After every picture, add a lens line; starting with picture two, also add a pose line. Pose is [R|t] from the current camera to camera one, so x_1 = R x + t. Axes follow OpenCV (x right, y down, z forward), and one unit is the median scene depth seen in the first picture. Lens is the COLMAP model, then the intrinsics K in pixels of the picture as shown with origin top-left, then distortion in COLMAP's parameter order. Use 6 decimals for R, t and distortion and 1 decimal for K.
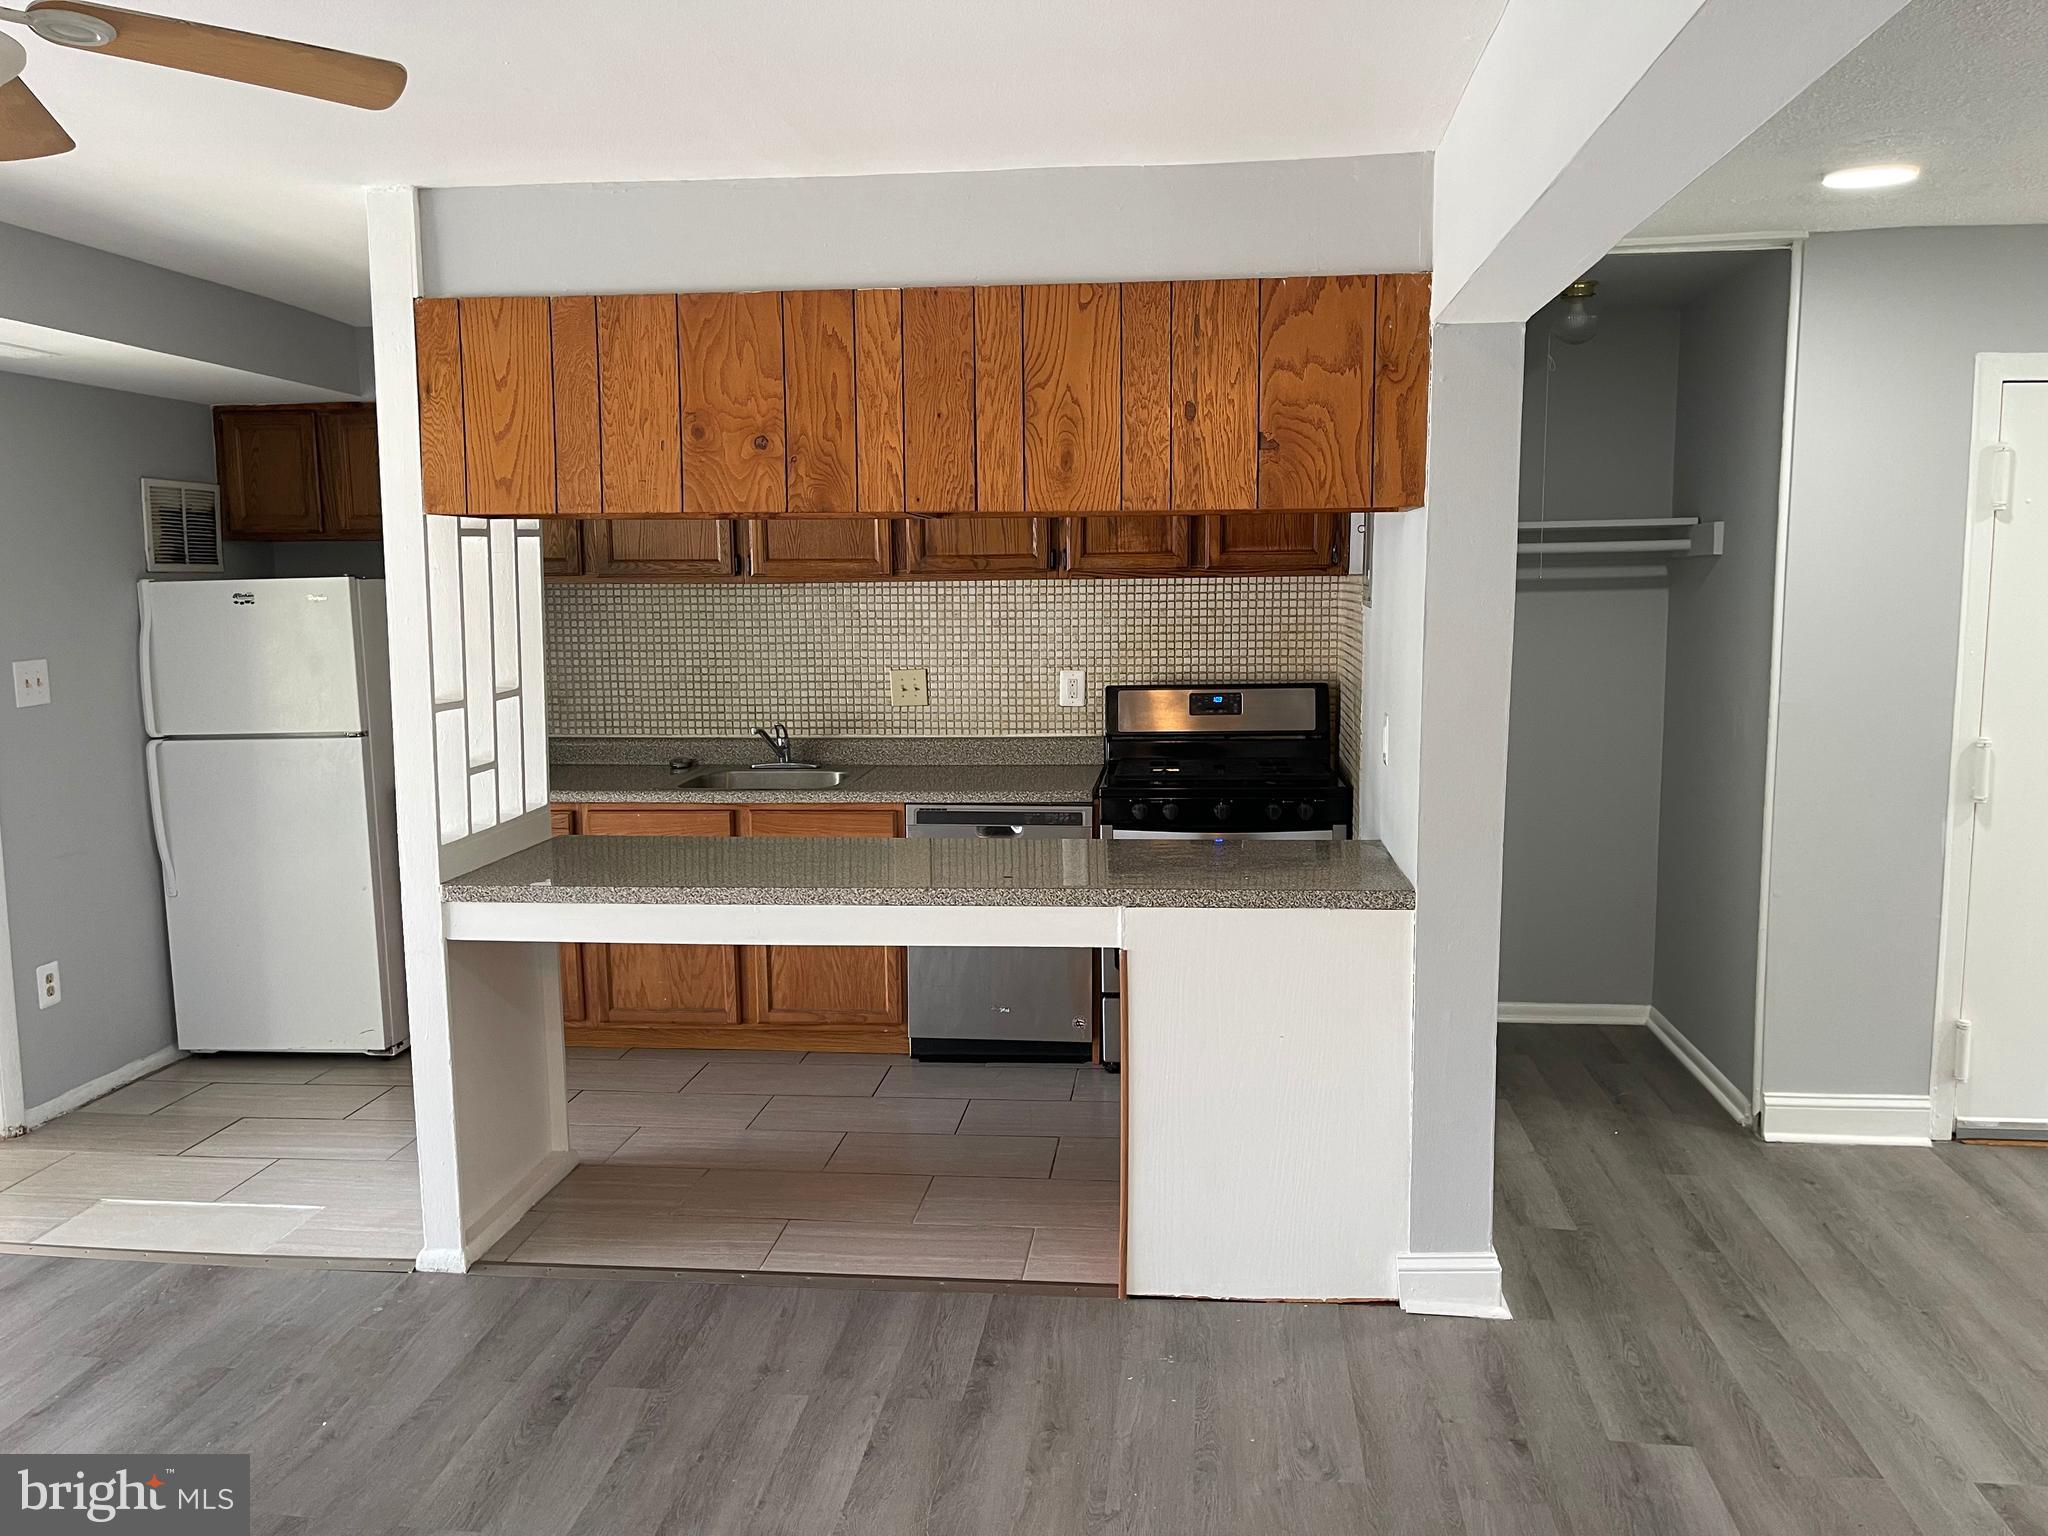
lens RADIAL K [[1542.8, 0, 1030.5], [0, 1542.8, 762.5], [0, 0, 1]] dist [0.065711, -0.089682]
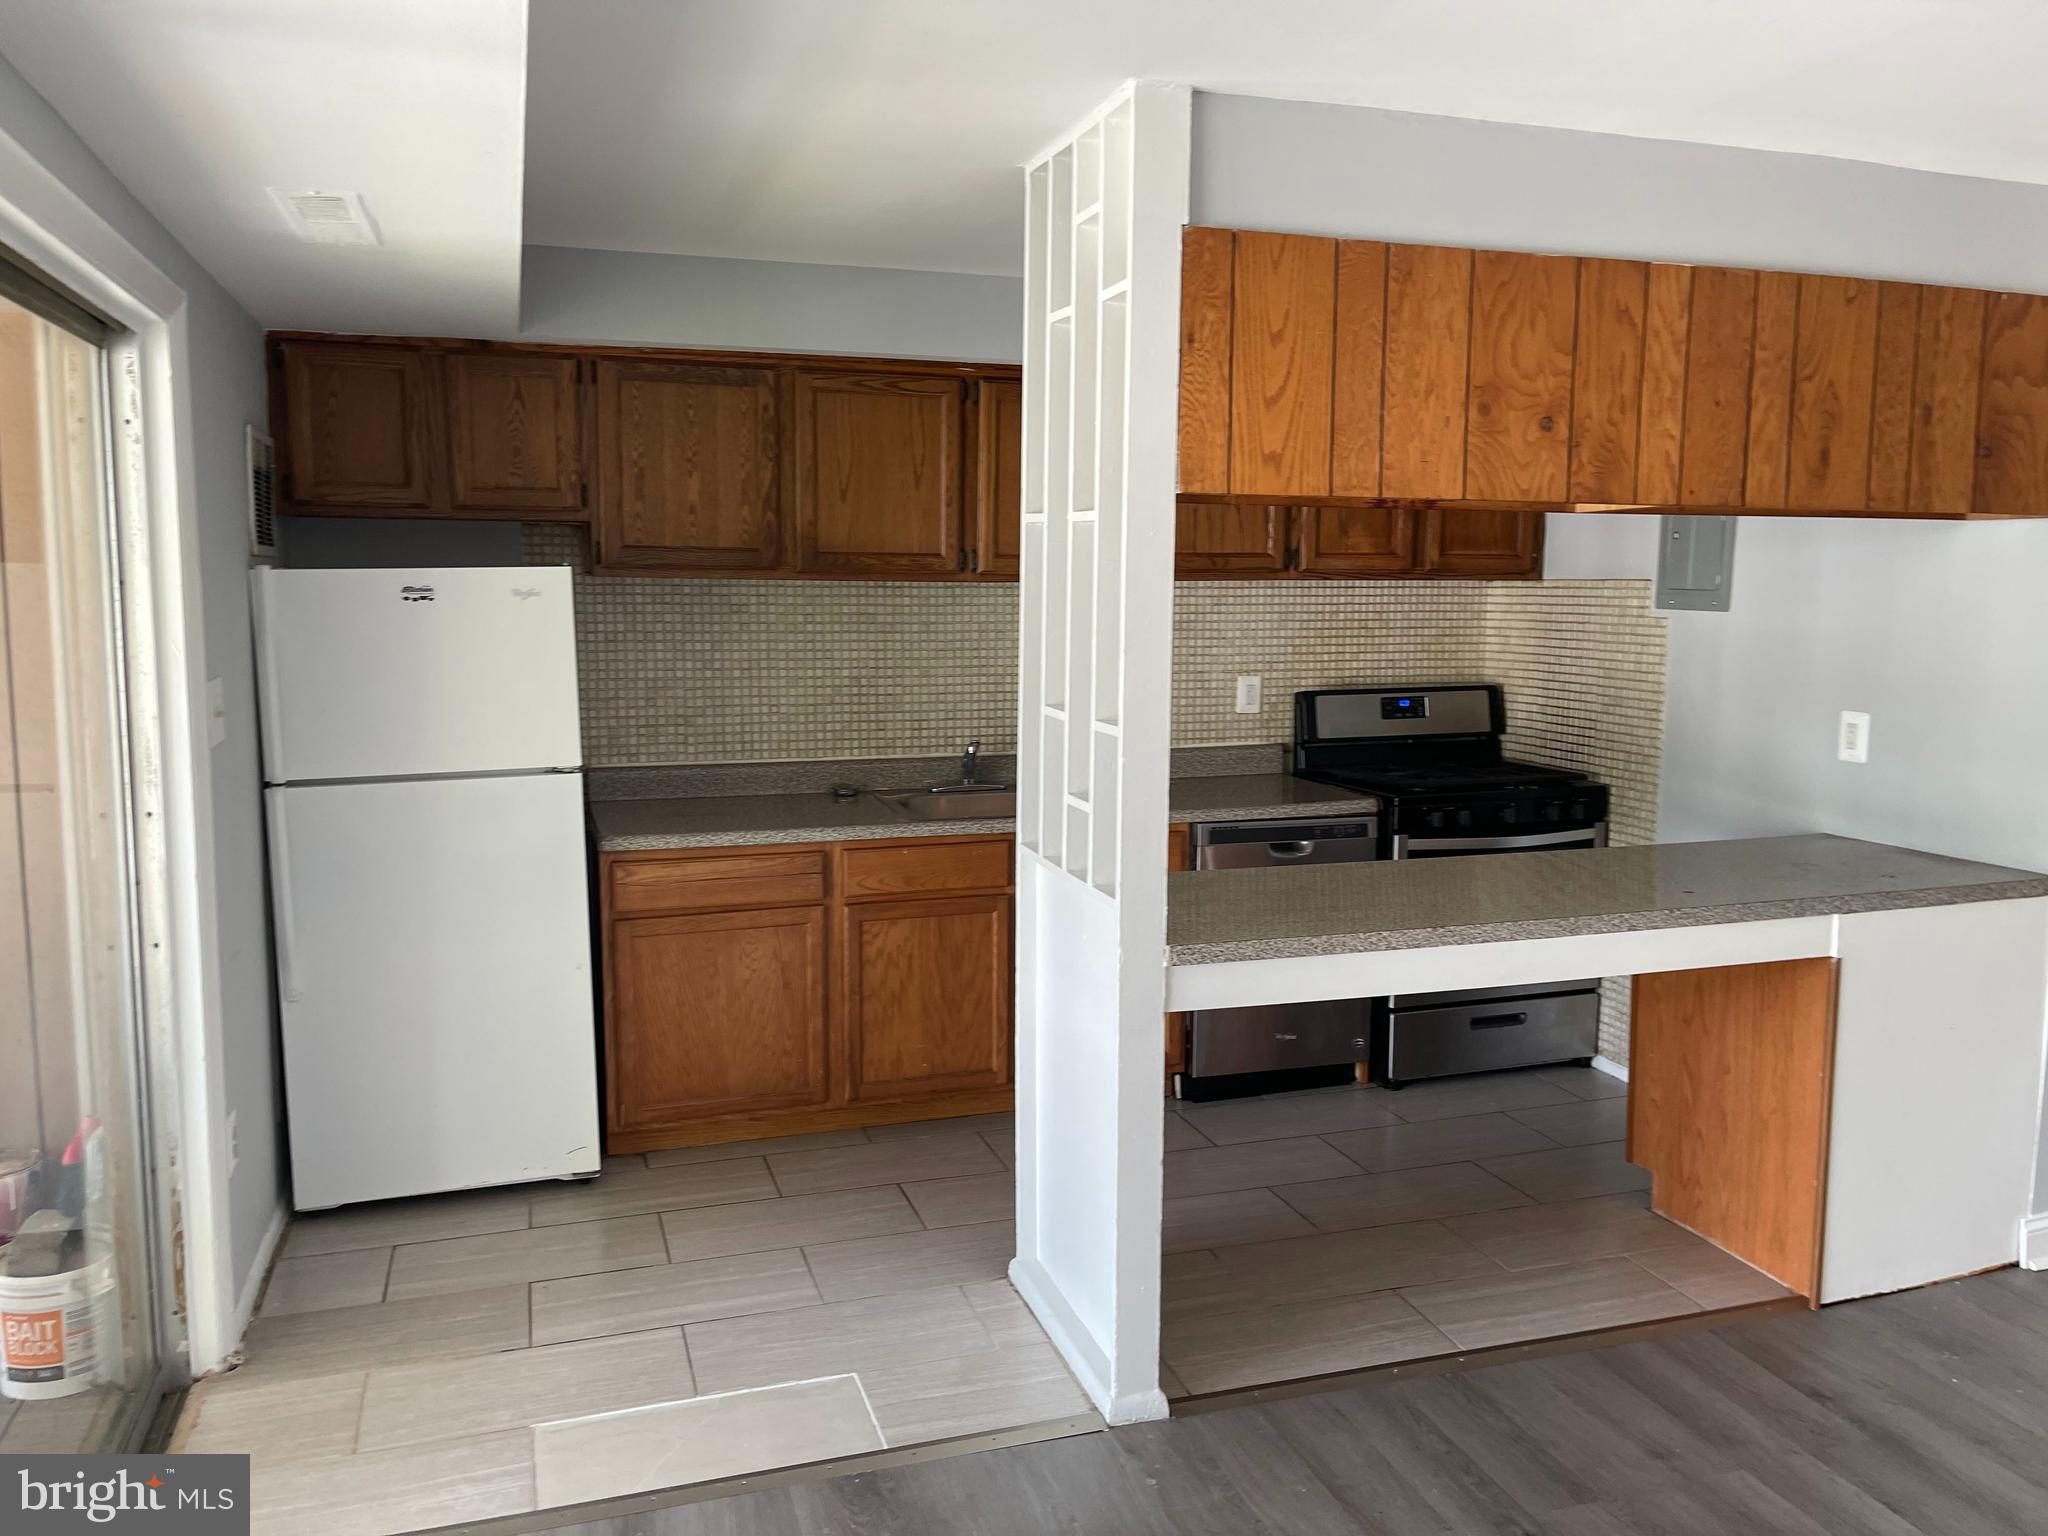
lens RADIAL K [[1542.8, 0, 1012.2], [0, 1542.8, 761.5], [0, 0, 1]] dist [0.065711, -0.089682]
pose [[0.914060, -0.034450, 0.404112, -0.499845], [0.035863, 0.999348, 0.004076, -0.015884], [-0.403989, 0.010767, 0.914700, 0.184899]]
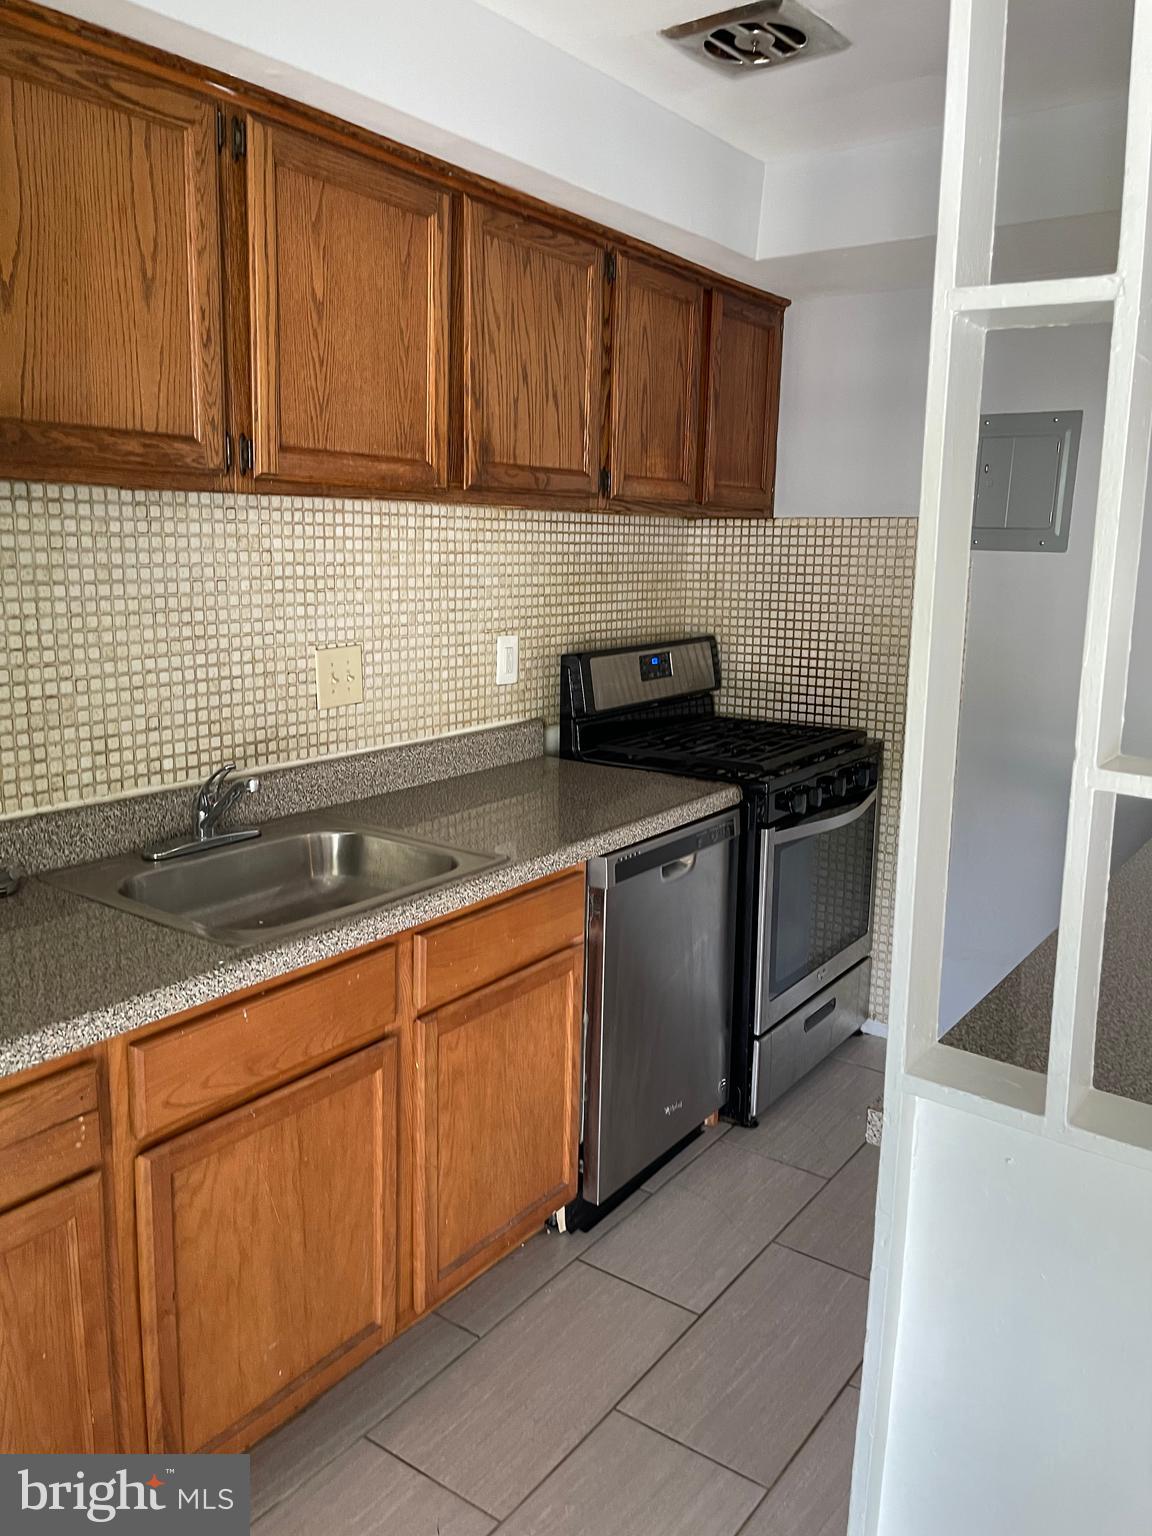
lens RADIAL K [[1157.1, 0, 594.4], [0, 1157.1, 756.0], [0, 0, 1]] dist [0.065711, -0.089682]
pose [[0.486640, -0.141102, 0.862132, -0.443496], [0.081193, 0.989904, 0.116183, -0.064056], [-0.869821, 0.013460, 0.493183, 0.694281]]
